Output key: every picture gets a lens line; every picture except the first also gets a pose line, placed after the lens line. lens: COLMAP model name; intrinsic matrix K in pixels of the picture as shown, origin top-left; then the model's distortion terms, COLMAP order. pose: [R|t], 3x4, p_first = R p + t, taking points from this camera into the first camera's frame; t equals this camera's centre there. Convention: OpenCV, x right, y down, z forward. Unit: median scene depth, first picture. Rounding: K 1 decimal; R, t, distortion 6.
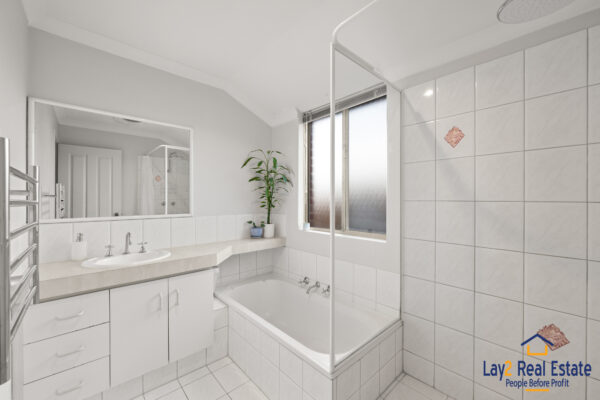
lens RADIAL K [[228.5, 0, 300.0], [0, 228.5, 200.0], [0, 0, 1]] dist [-0.000572, 0.000114]
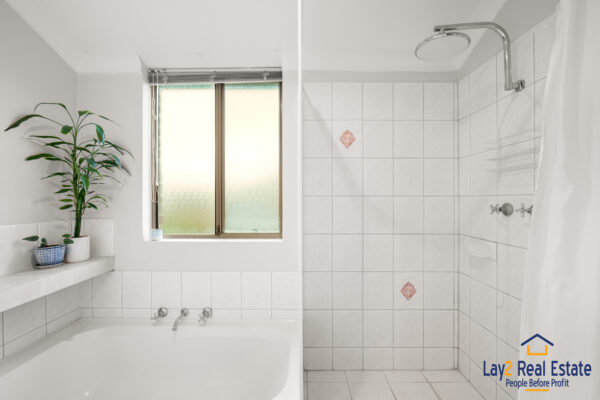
lens RADIAL K [[238.6, 0, 299.0], [0, 238.6, 196.1], [0, 0, 1]] dist [-0.003719, 0.000329]
pose [[0.701216, -0.002242, 0.712945, -0.180915], [0.004401, 0.999990, -0.001184, 0.003488], [-0.712935, 0.003968, 0.701219, 0.186306]]
